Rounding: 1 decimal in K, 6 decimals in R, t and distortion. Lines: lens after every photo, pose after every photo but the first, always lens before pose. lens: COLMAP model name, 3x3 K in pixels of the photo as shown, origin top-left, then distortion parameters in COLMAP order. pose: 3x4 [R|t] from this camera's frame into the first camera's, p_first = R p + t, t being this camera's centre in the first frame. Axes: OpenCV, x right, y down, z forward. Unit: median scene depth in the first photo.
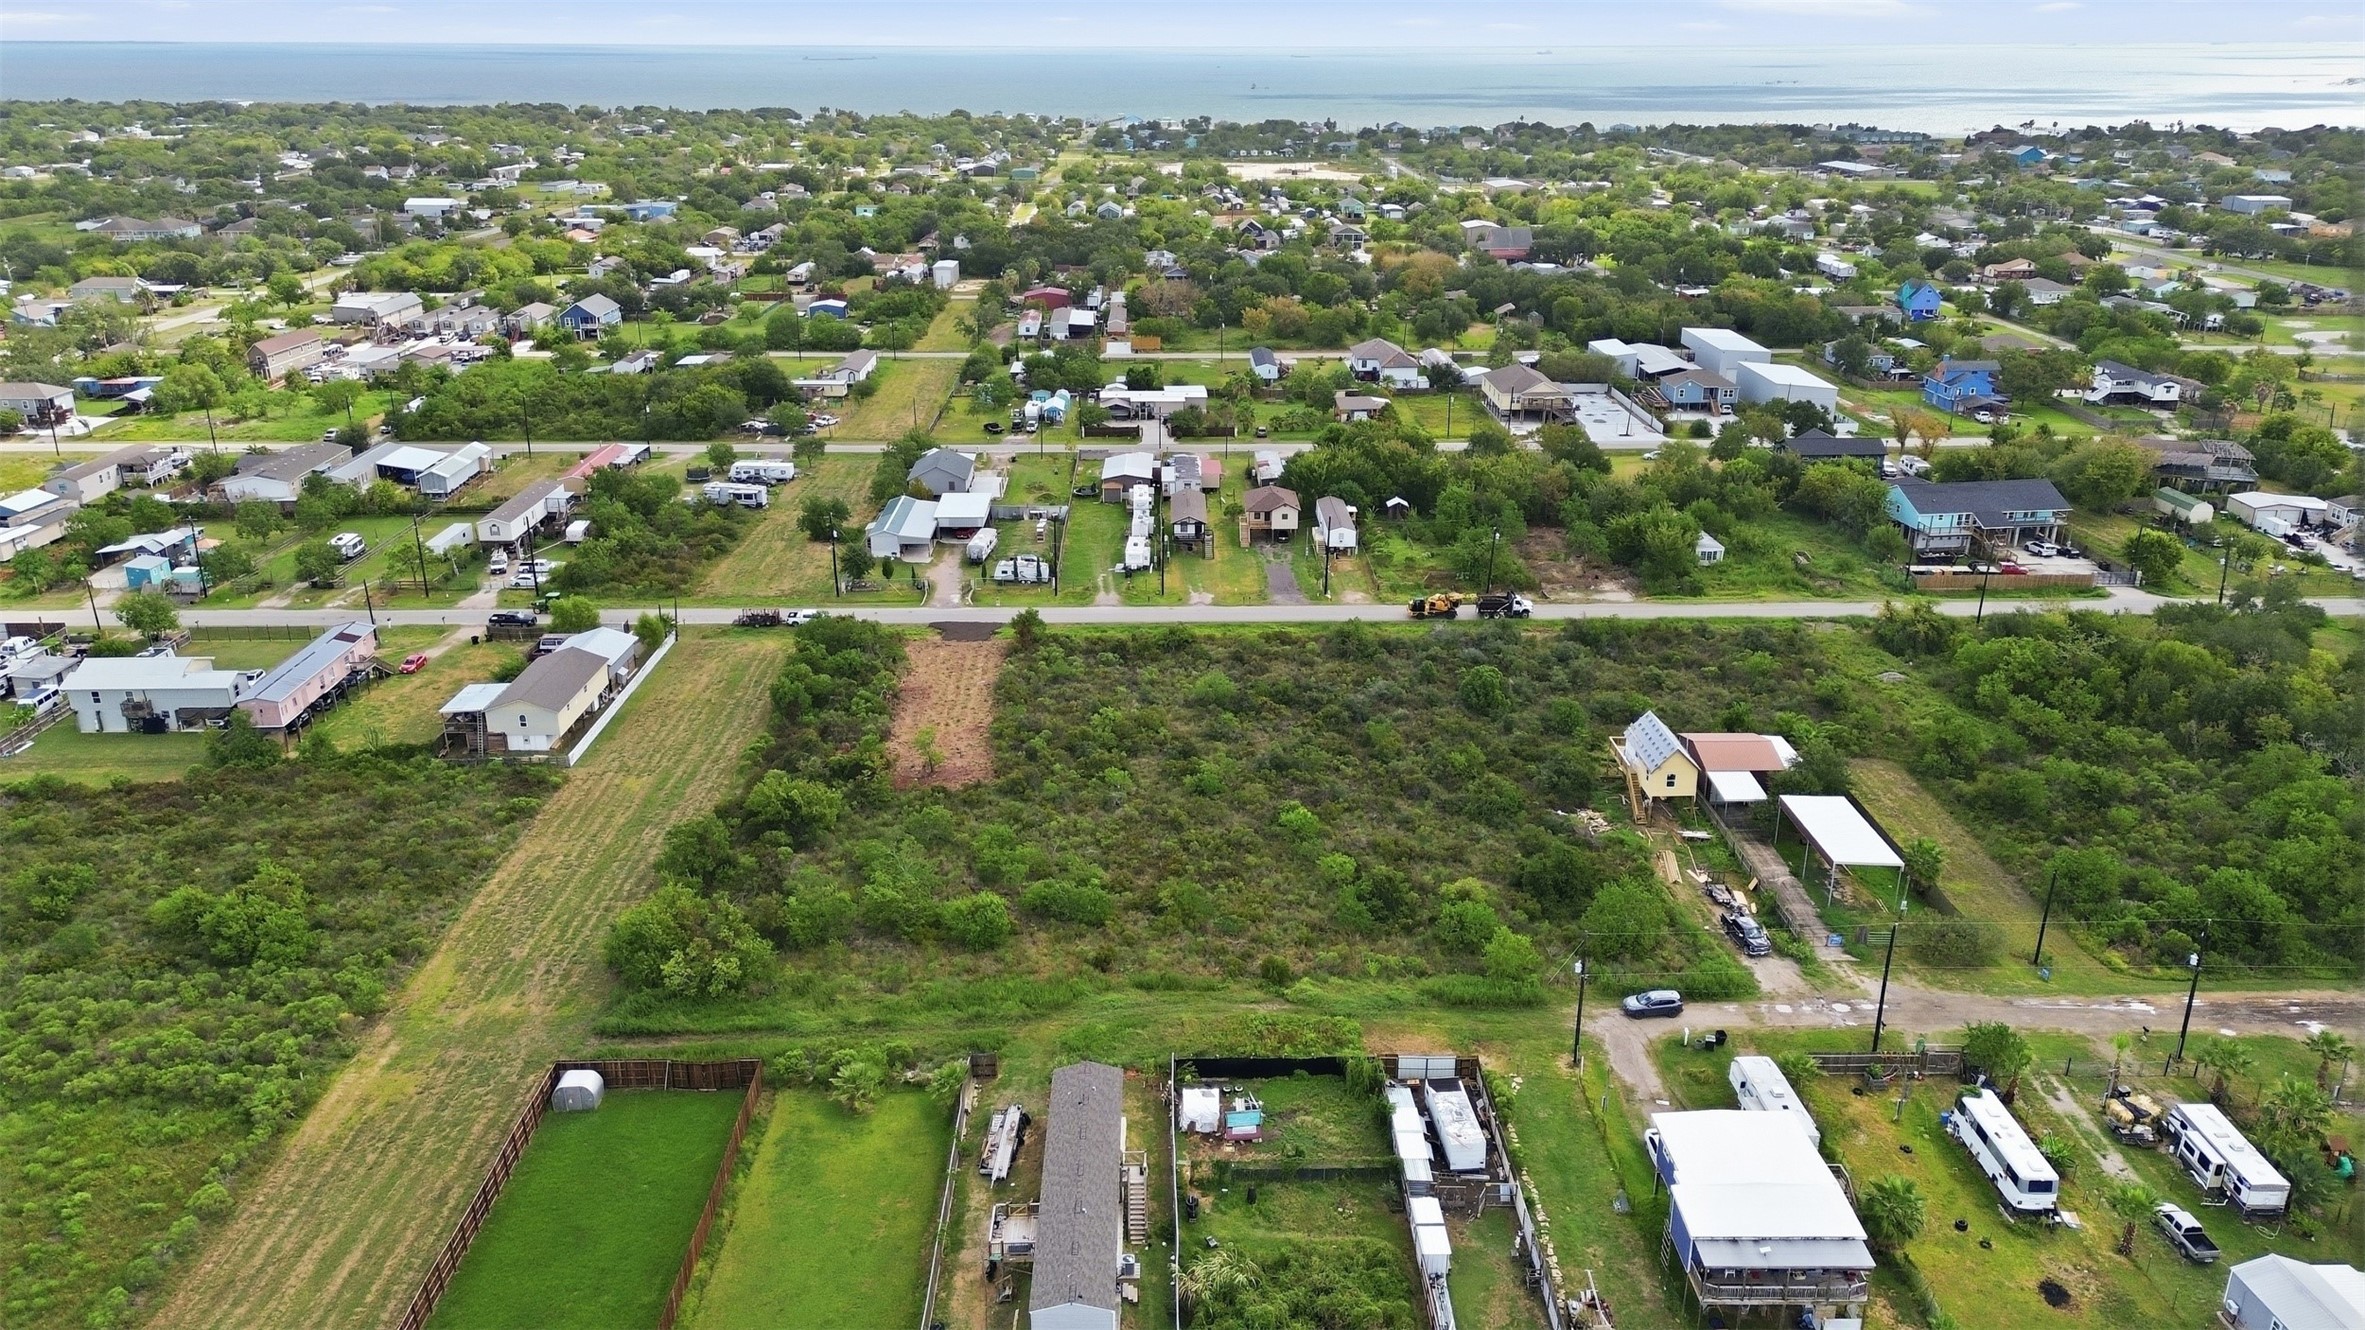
lens RADIAL K [[1663.3, 0, 1182.5], [0, 1663.3, 665.0], [0, 0, 1]] dist [0.075298, -0.073010]
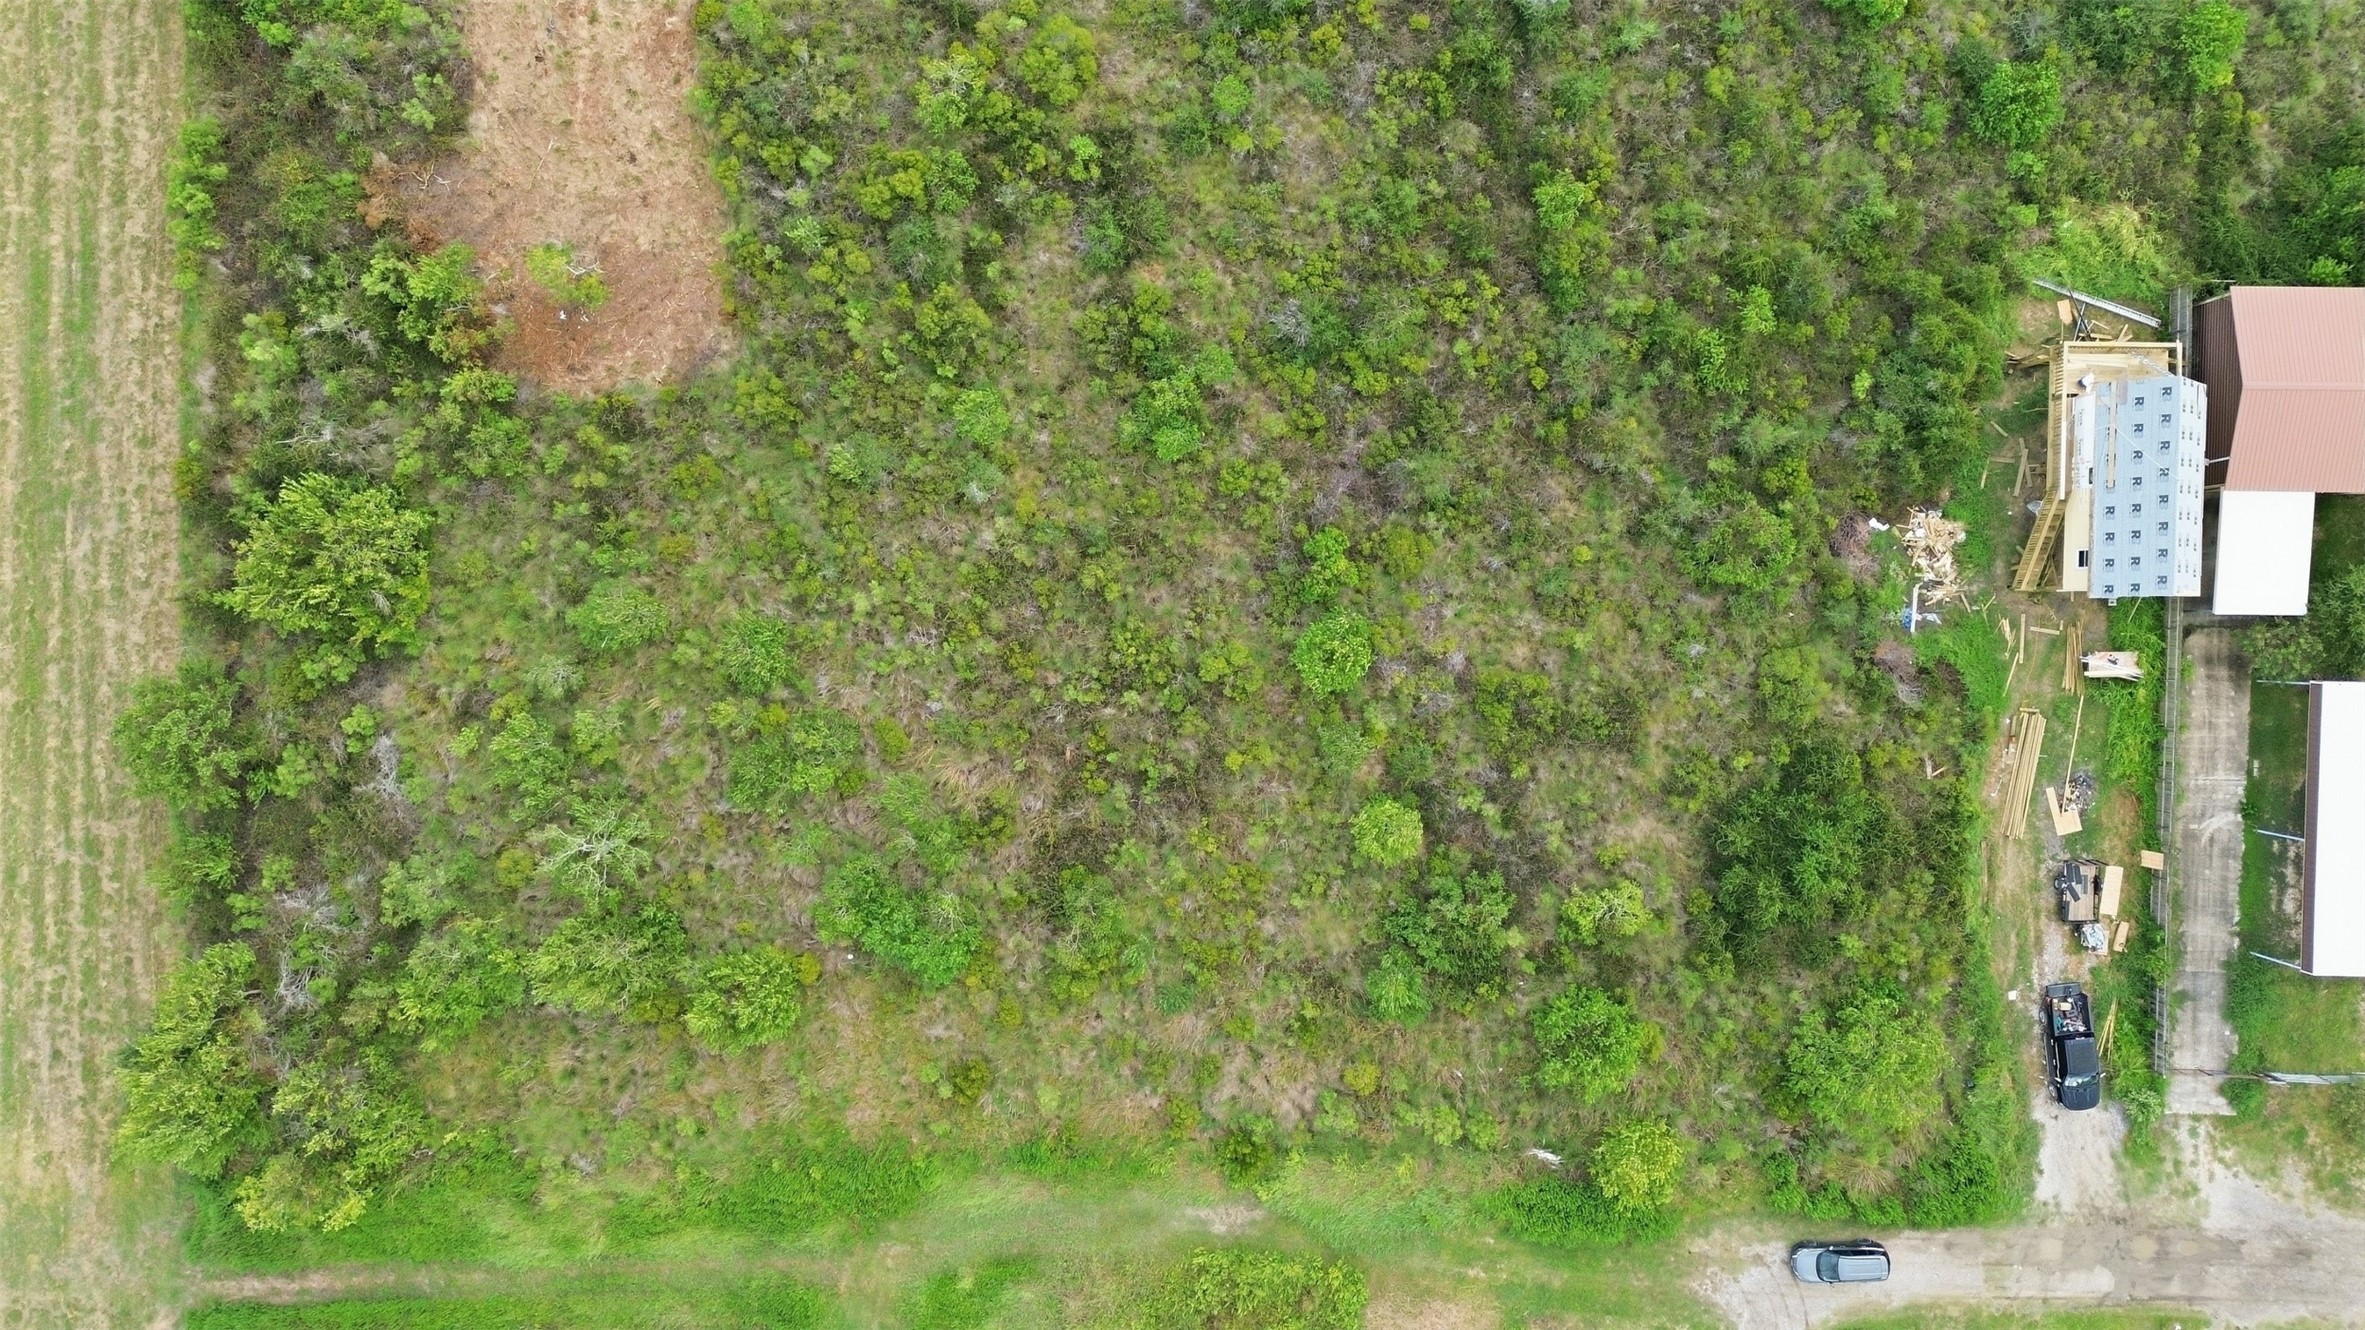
lens RADIAL K [[1663.3, 0, 1182.5], [0, 1663.3, 665.0], [0, 0, 1]] dist [0.075298, -0.073010]
pose [[0.999411, 0.032062, -0.012254, 0.028009], [0.001070, 0.327714, 0.944776, -0.372560], [0.034307, -0.944233, 0.327486, 0.793157]]
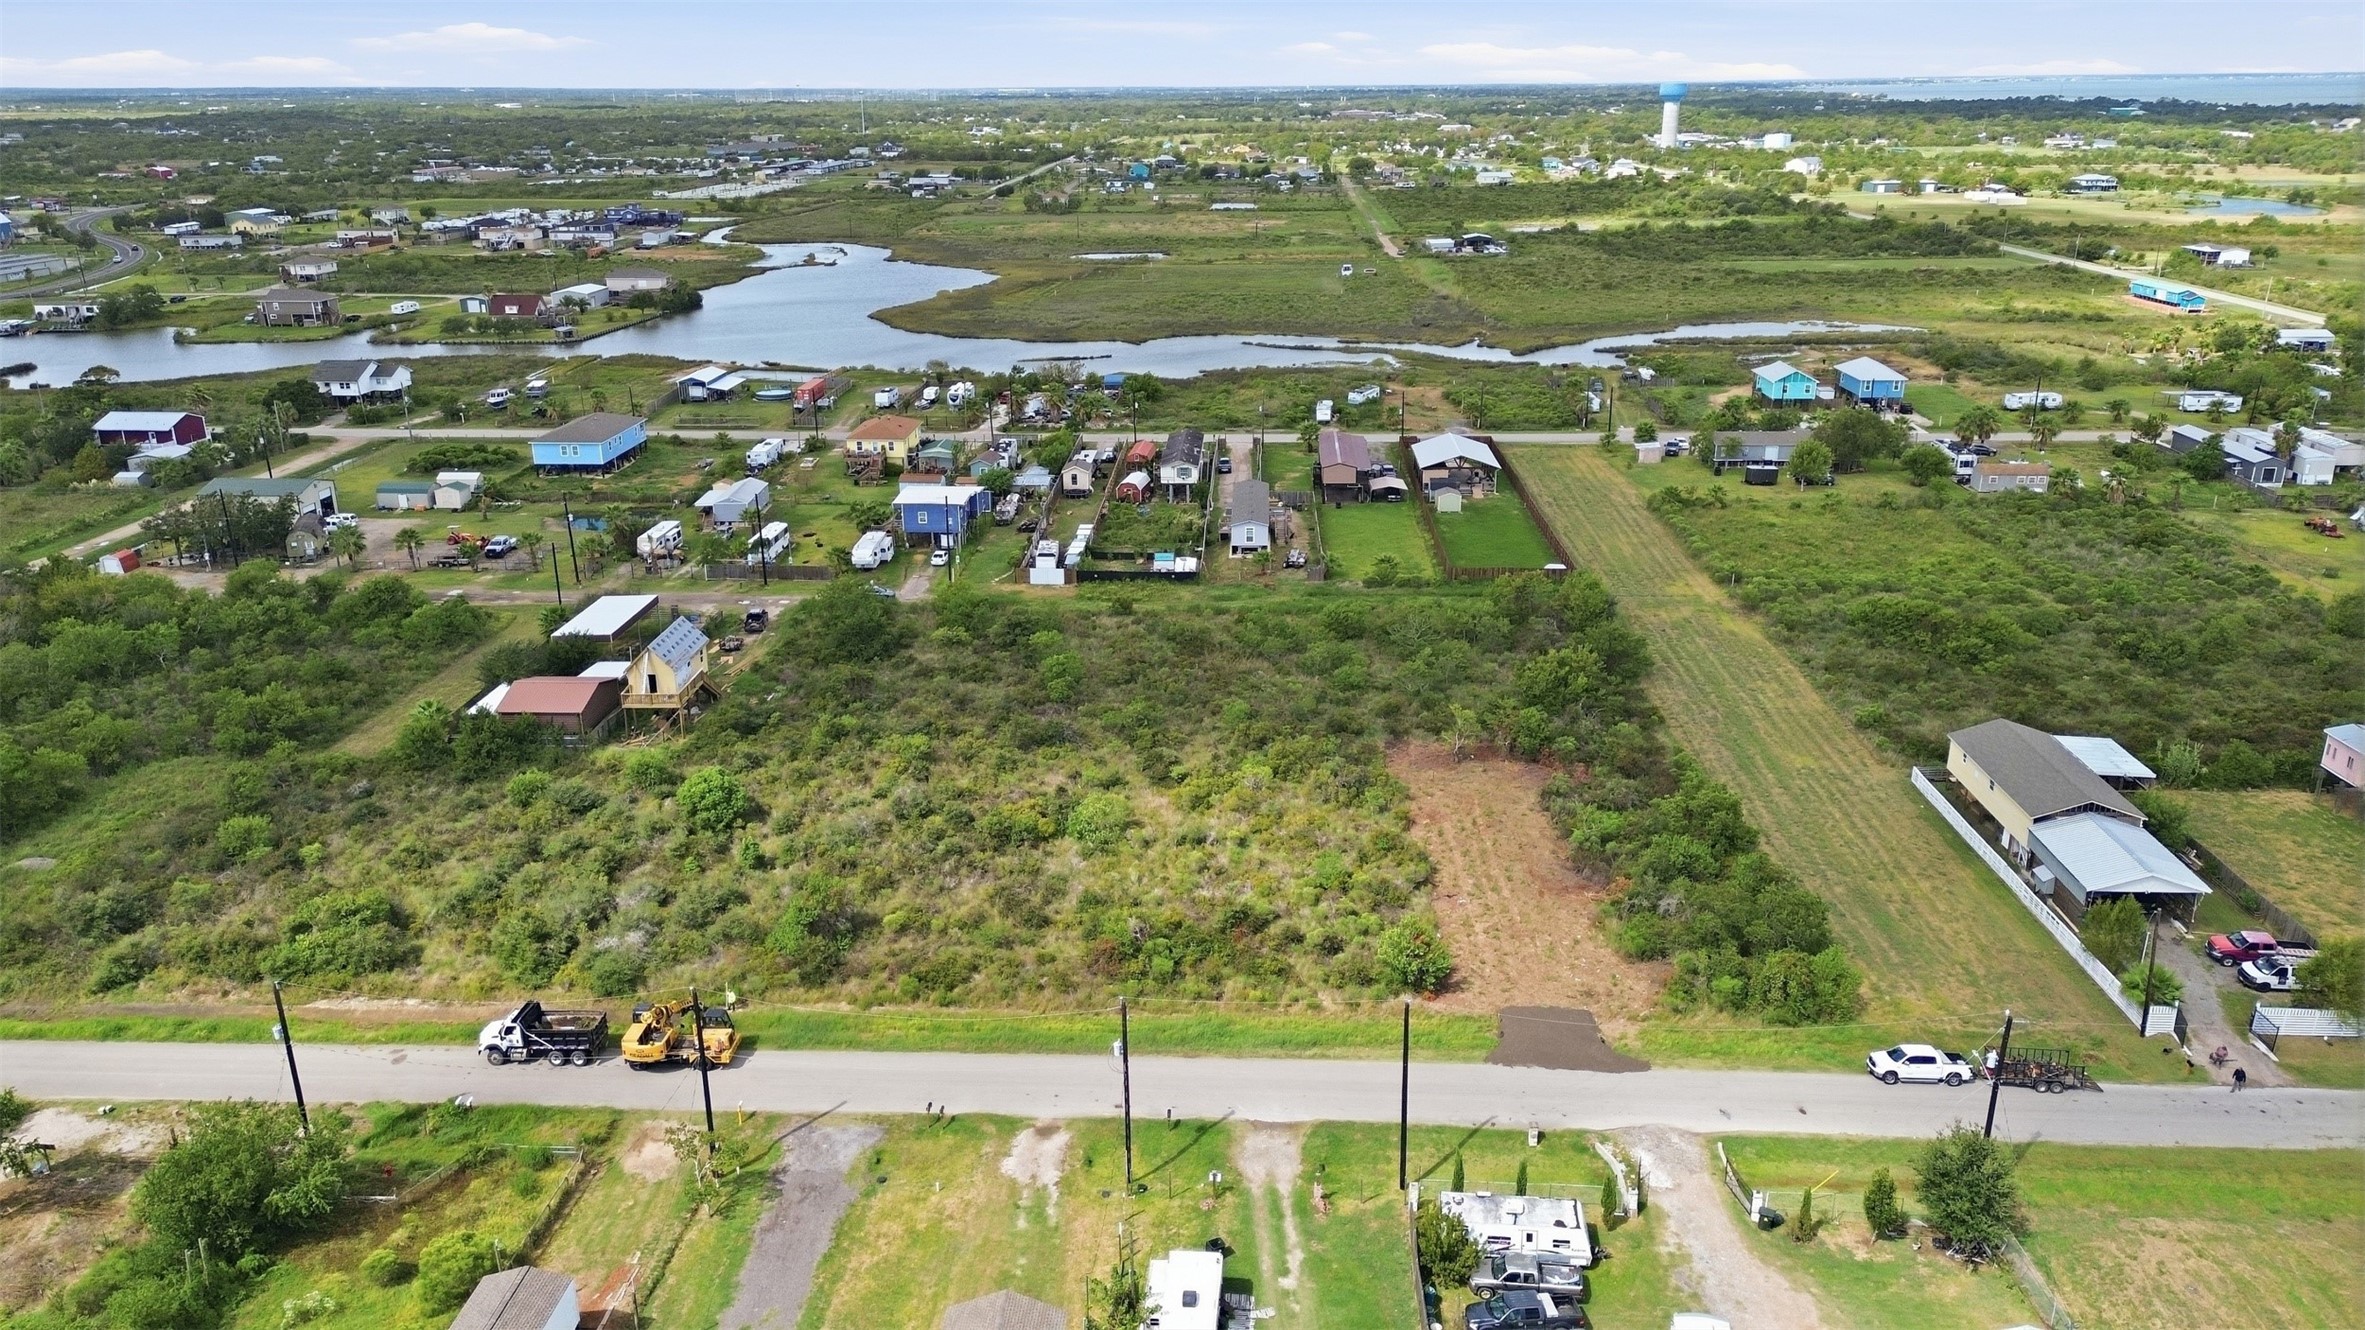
lens RADIAL K [[1663.3, 0, 1182.5], [0, 1663.3, 665.0], [0, 0, 1]] dist [0.075298, -0.073010]
pose [[-0.998040, -0.012993, 0.061212, -0.066727], [0.028984, 0.770958, 0.636226, -0.544997], [-0.055458, 0.636753, -0.769071, 1.722442]]
